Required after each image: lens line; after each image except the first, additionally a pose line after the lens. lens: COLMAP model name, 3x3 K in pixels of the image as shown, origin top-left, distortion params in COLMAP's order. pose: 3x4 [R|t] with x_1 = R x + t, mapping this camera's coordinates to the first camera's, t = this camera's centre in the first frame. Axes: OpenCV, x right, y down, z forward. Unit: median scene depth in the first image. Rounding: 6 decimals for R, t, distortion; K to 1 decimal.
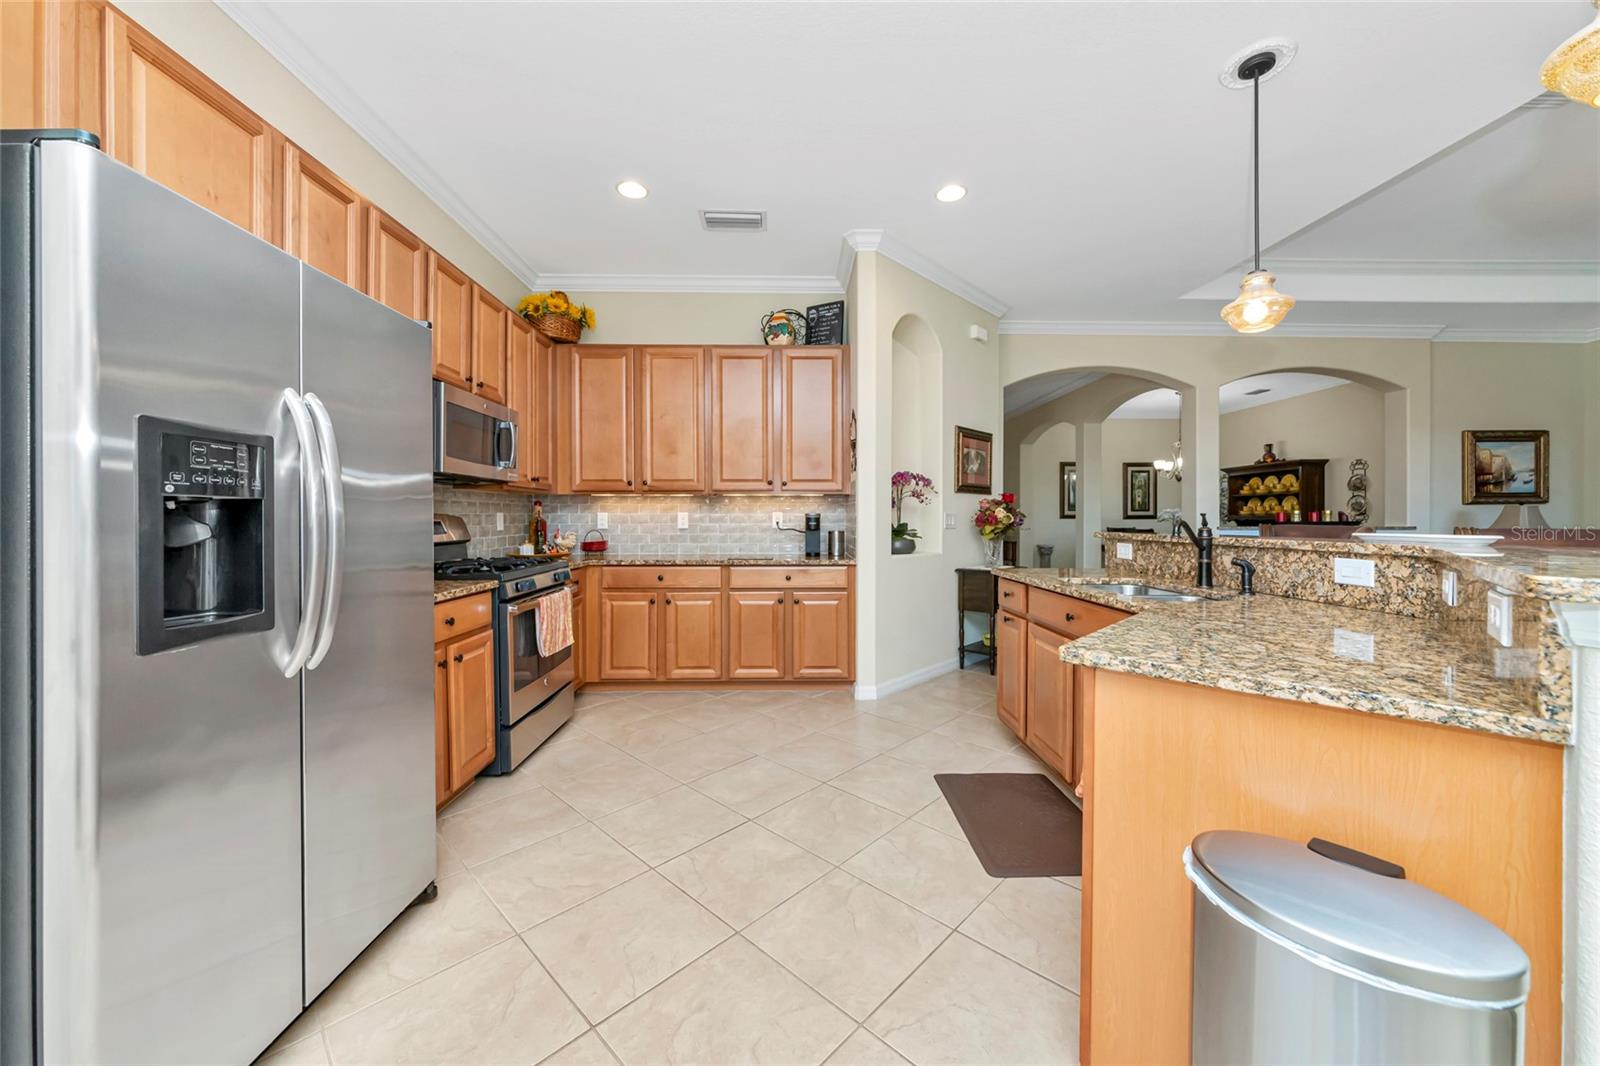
lens RADIAL K [[591.8, 0, 797.5], [0, 591.8, 519.7], [0, 0, 1]] dist [-0.012907, 0.004326]
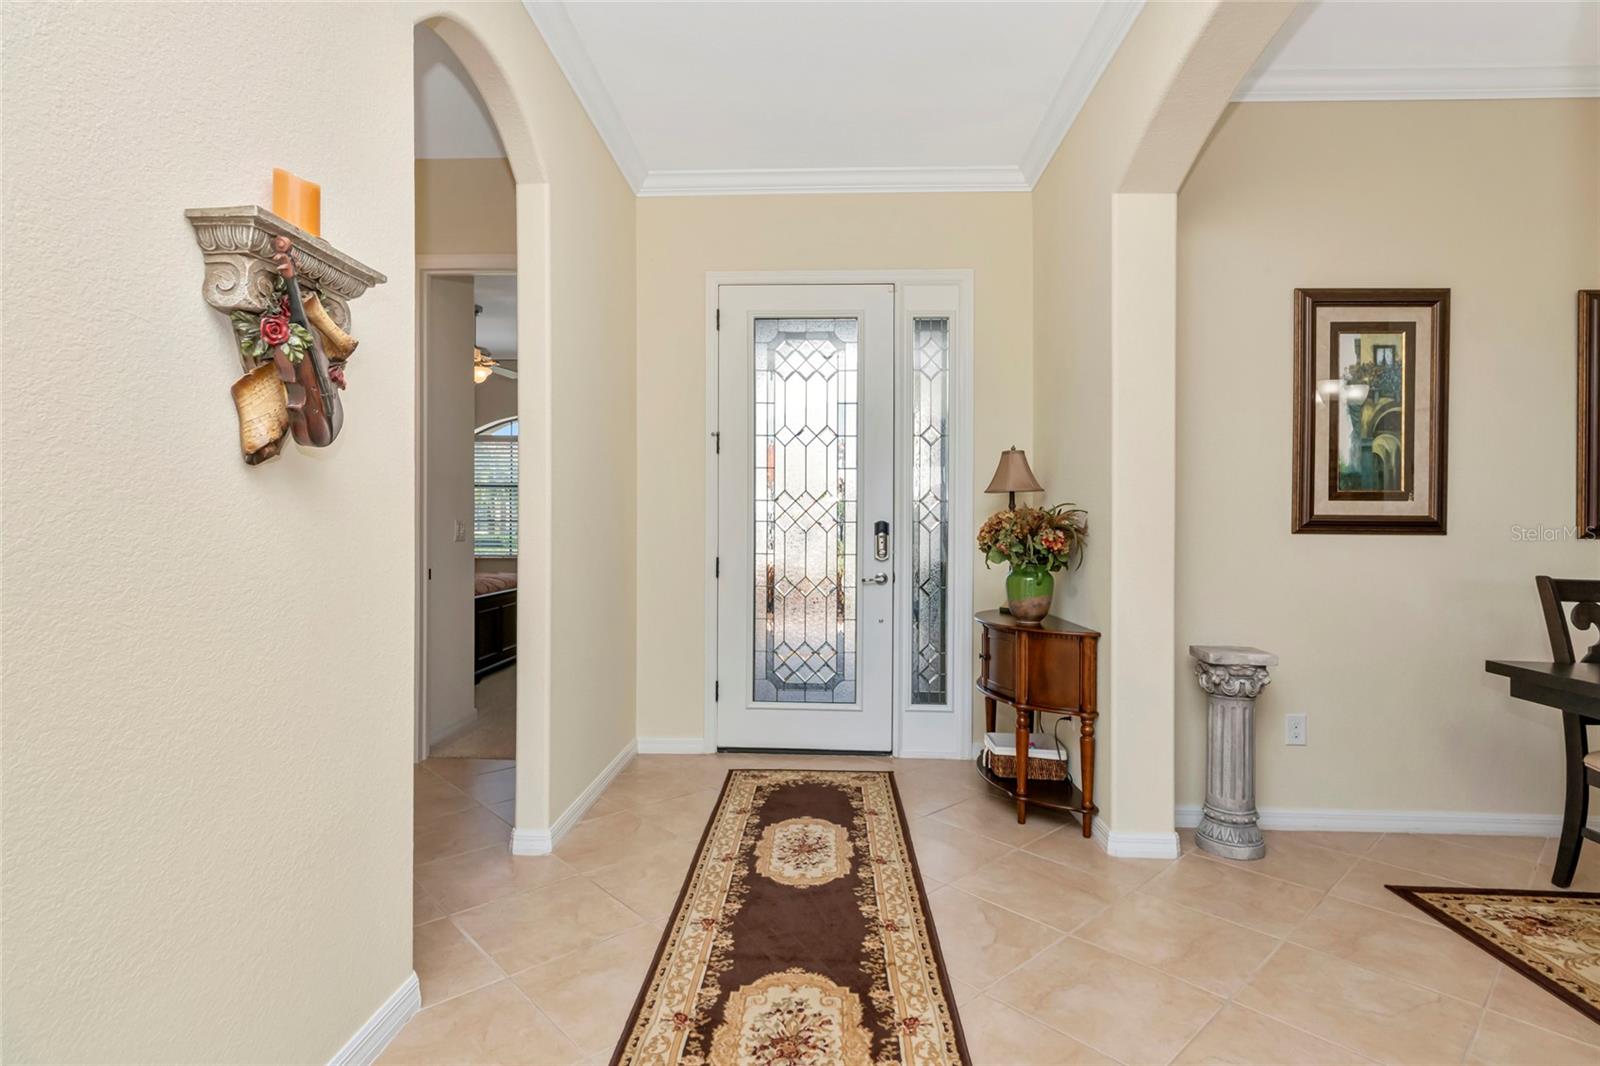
lens RADIAL K [[792.0, 0, 800.0], [0, 792.0, 533.0], [0, 0, 1]] dist [-0.000924, 0.000025]
pose [[0.998229, 0.008950, -0.058807, 0.365912], [-0.008577, 0.999941, 0.006600, -0.002546], [0.058862, -0.006084, 0.998248, 0.921882]]
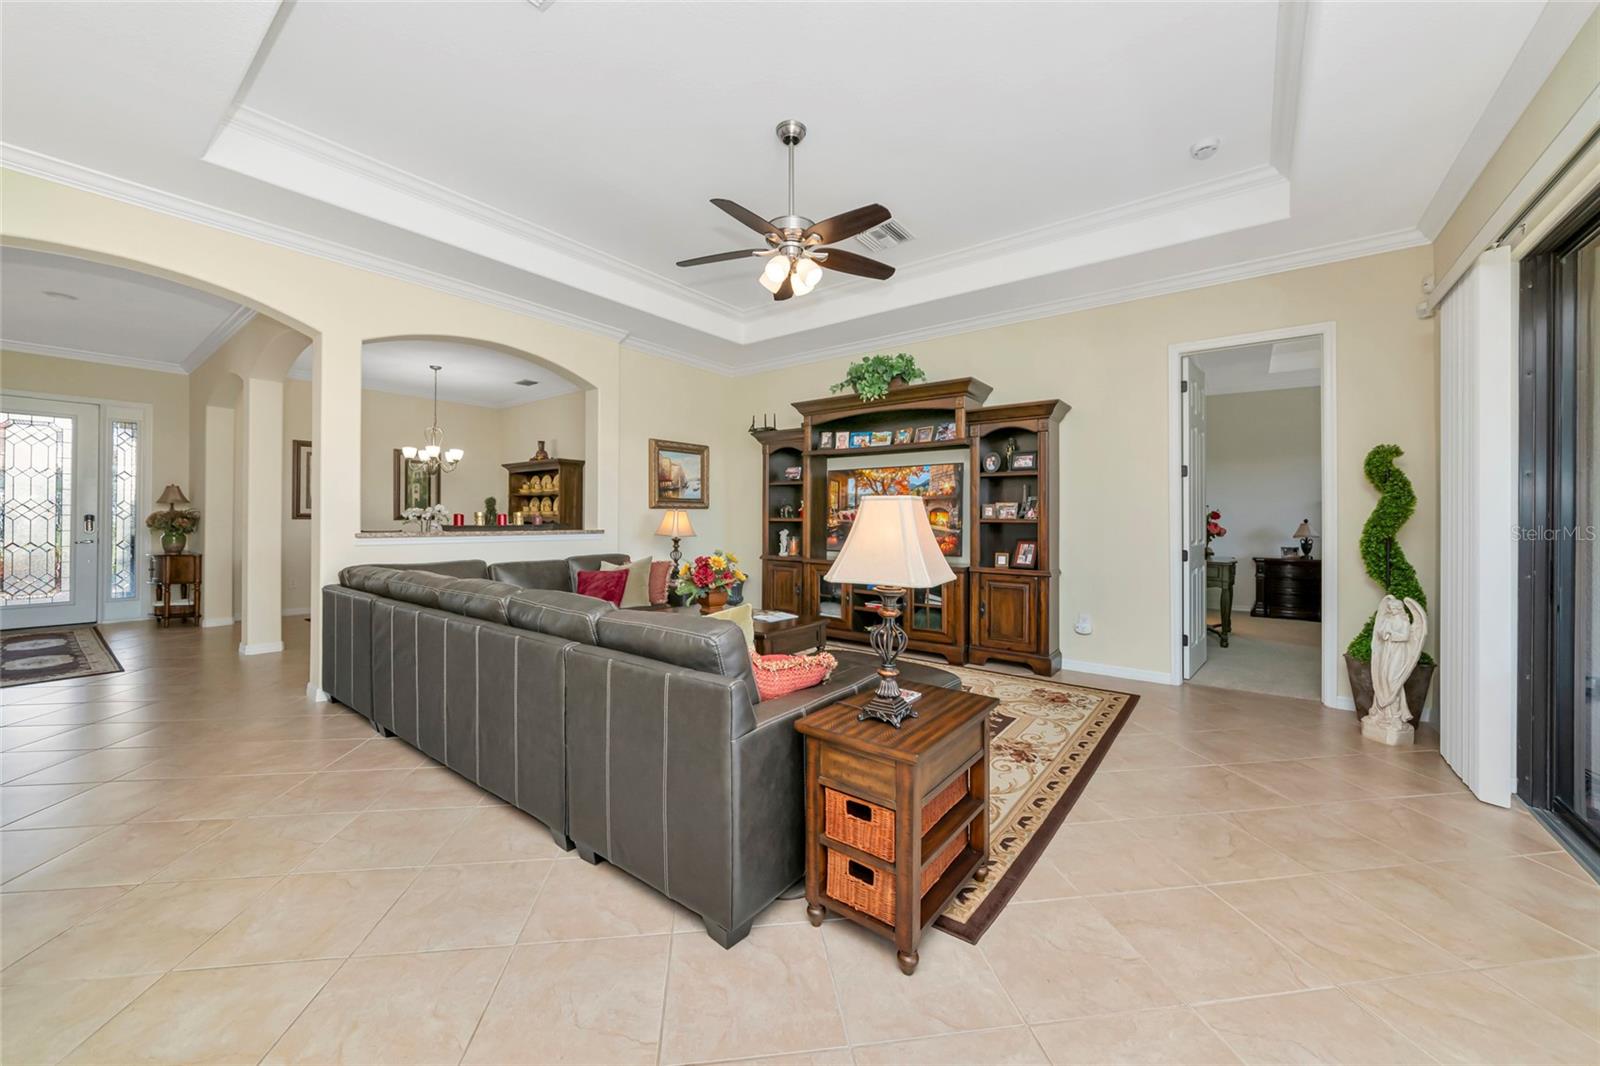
lens RADIAL K [[591.8, 0, 797.5], [0, 591.8, 519.7], [0, 0, 1]] dist [-0.012907, 0.004326]
pose [[0.626115, 0.000625, 0.779731, 0.369781], [-0.004737, 0.999984, 0.003002, -0.007918], [-0.779717, -0.005573, 0.626108, 0.096847]]
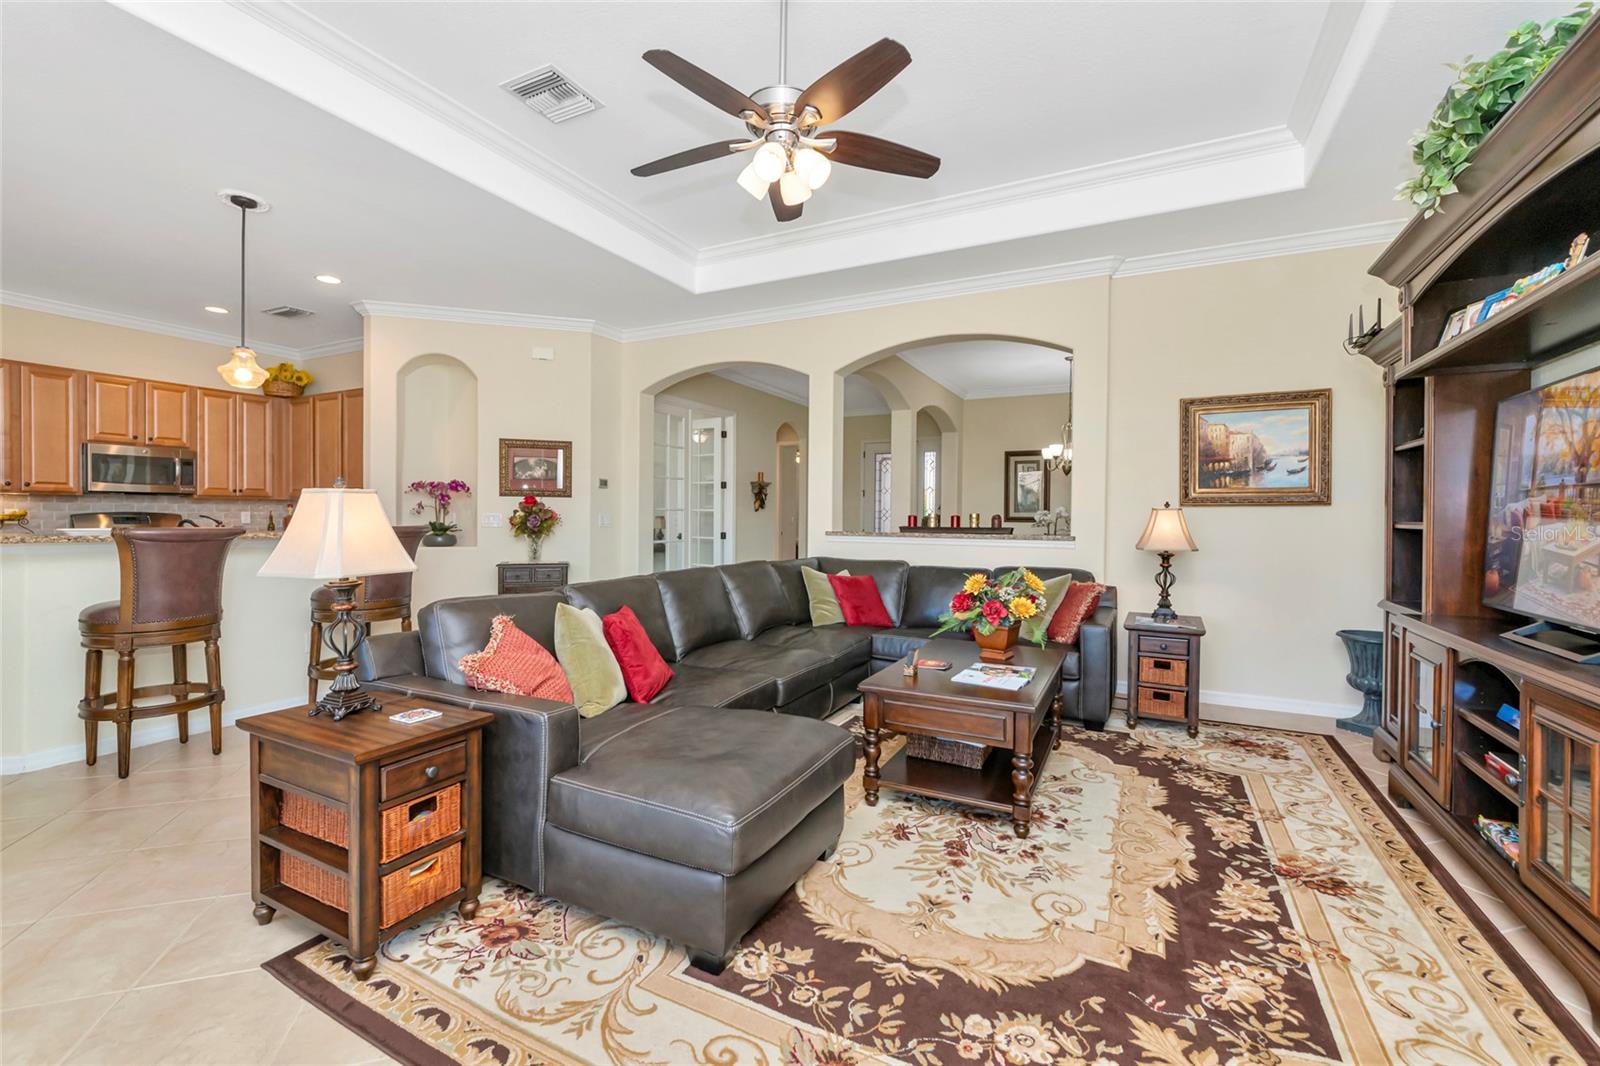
lens RADIAL K [[683.2, 0, 800.0], [0, 683.2, 533.0], [0, 0, 1]] dist [-0.000435, 0.000186]
pose [[0.874166, 0.018838, -0.485262, 0.892619], [-0.008719, 0.999695, 0.023102, -0.007367], [0.485549, -0.015964, 0.874064, 0.064814]]
